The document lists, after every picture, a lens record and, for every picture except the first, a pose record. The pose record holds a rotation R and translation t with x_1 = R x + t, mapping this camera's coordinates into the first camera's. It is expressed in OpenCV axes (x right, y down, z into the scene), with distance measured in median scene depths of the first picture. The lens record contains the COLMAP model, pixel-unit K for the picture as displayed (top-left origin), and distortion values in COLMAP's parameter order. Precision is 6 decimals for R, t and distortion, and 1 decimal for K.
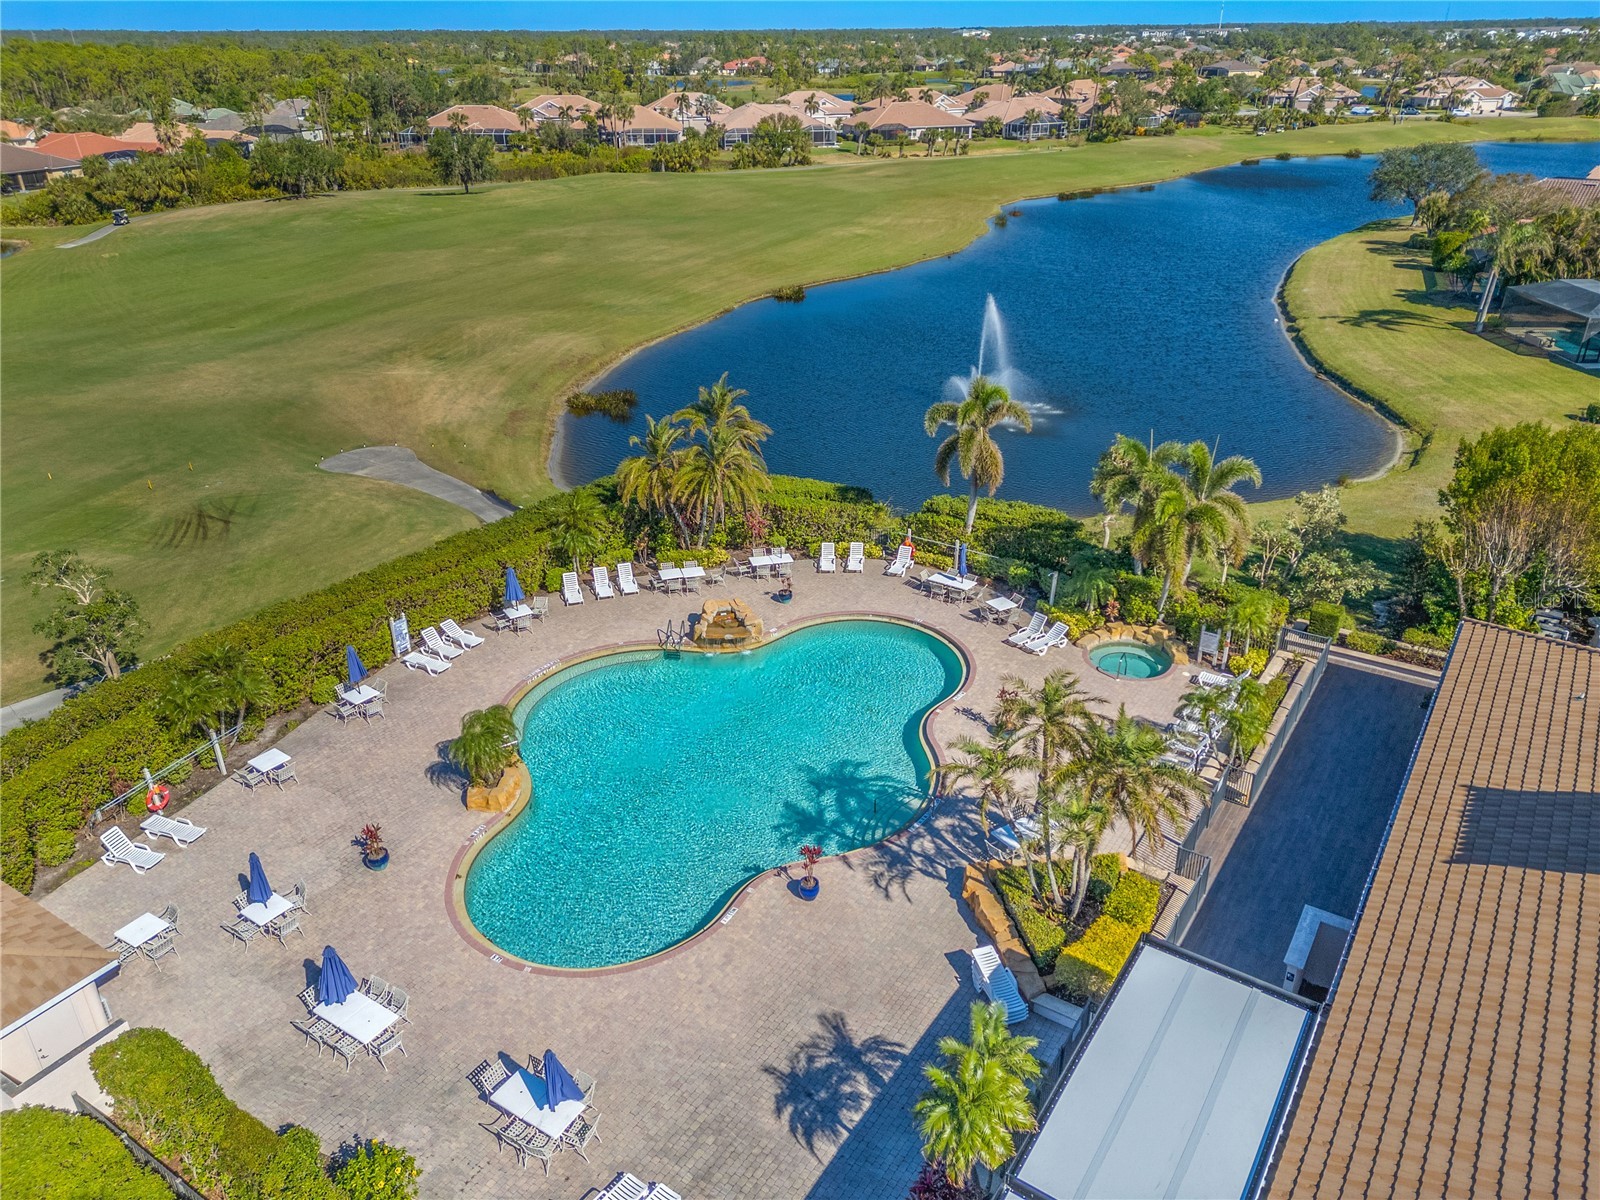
lens RADIAL K [[1136.7, 0, 800.0], [0, 1136.7, 600.0], [0, 0, 1]] dist [0.097803, -0.080753]
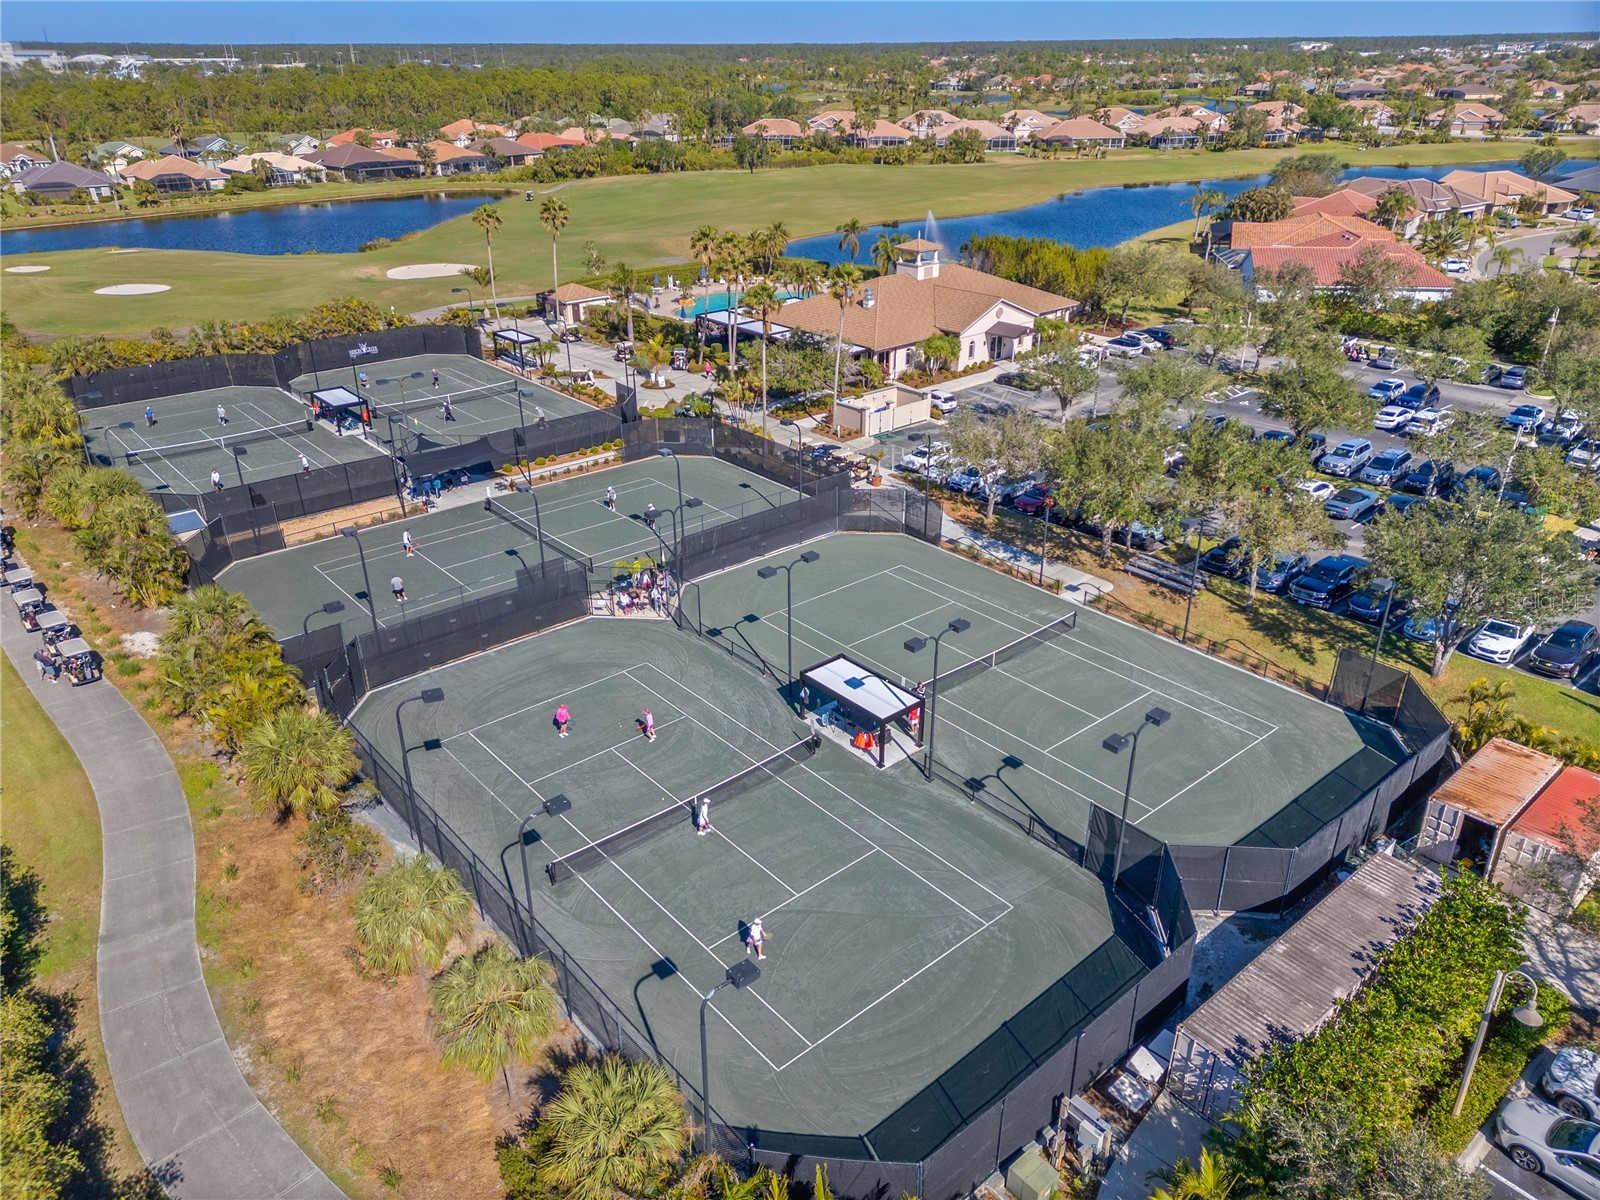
lens RADIAL K [[1136.7, 0, 800.0], [0, 1136.7, 600.0], [0, 0, 1]] dist [0.097803, -0.080753]
pose [[0.963023, 0.120741, -0.240850, 0.194684], [-0.122109, 0.992473, 0.009296, 0.180331], [0.240160, 0.020458, 0.970518, -0.446151]]
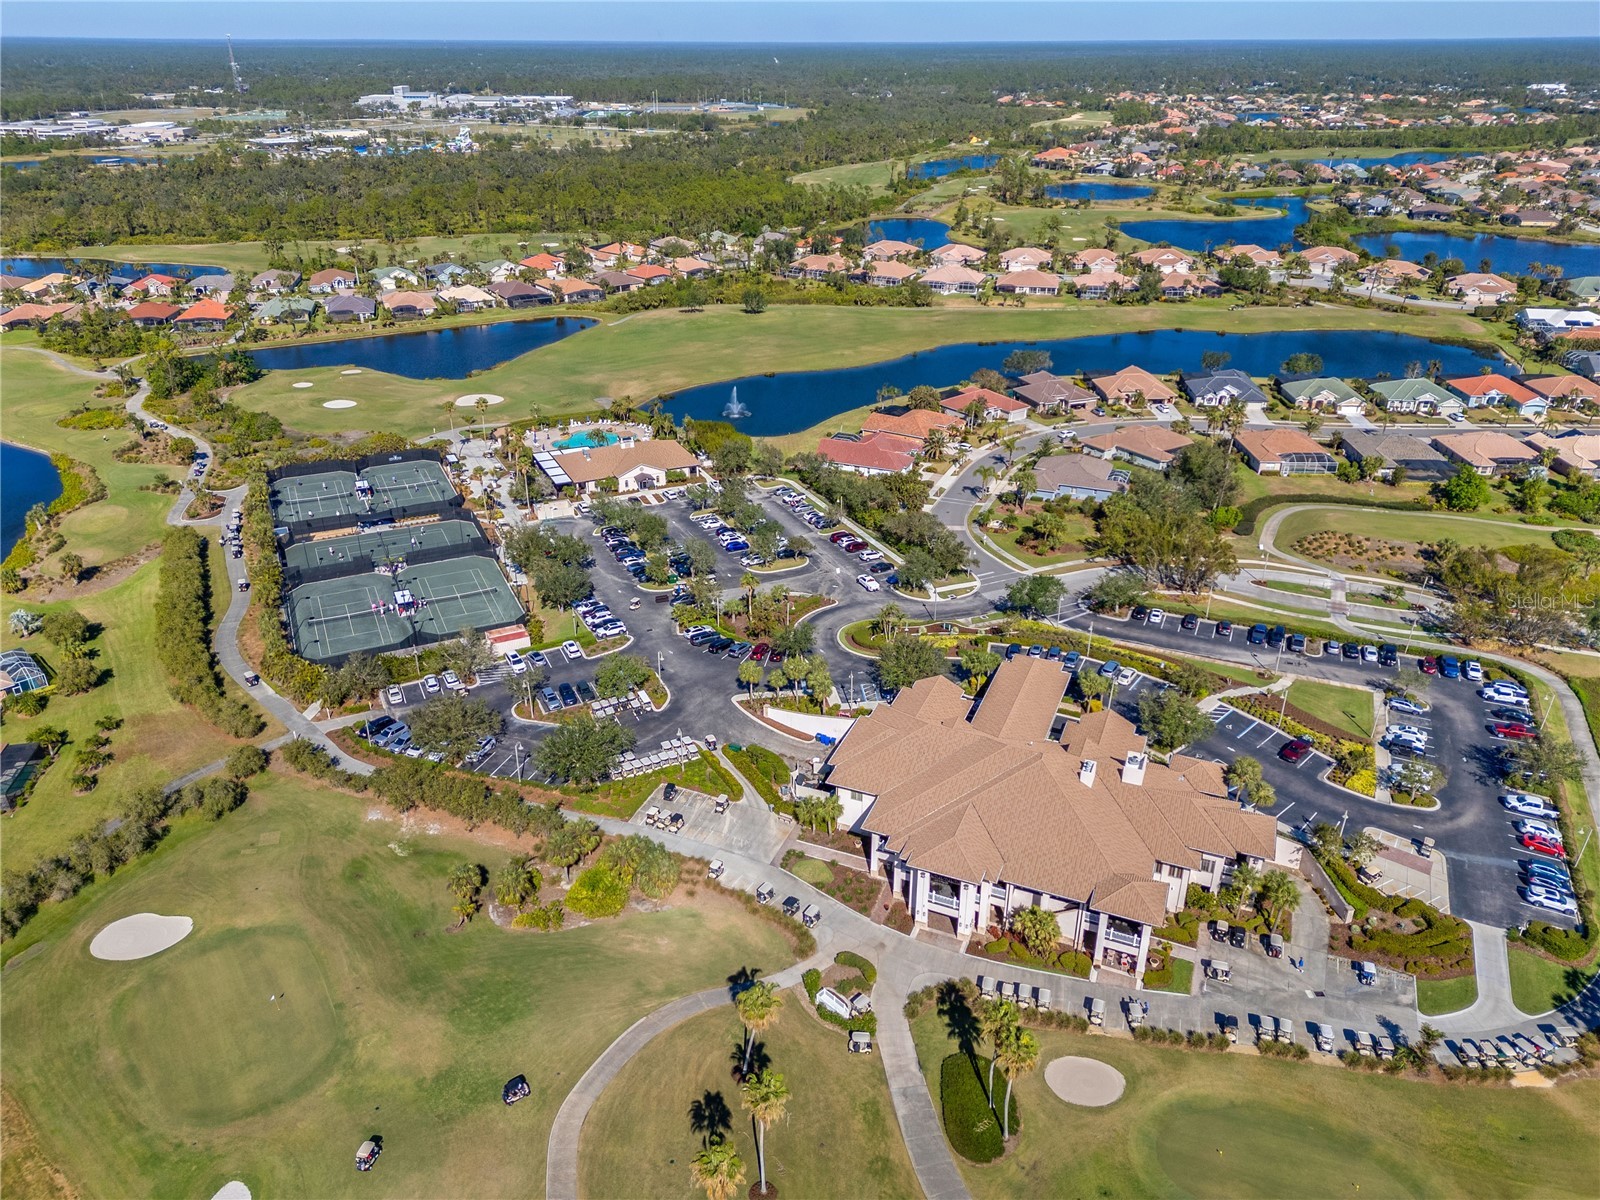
lens RADIAL K [[1136.7, 0, 800.0], [0, 1136.7, 600.0], [0, 0, 1]] dist [0.097803, -0.080753]
pose [[0.860714, 0.234564, -0.451831, 0.836833], [-0.236296, 0.970205, 0.053542, 0.078369], [0.450928, 0.060682, 0.890495, -0.892272]]
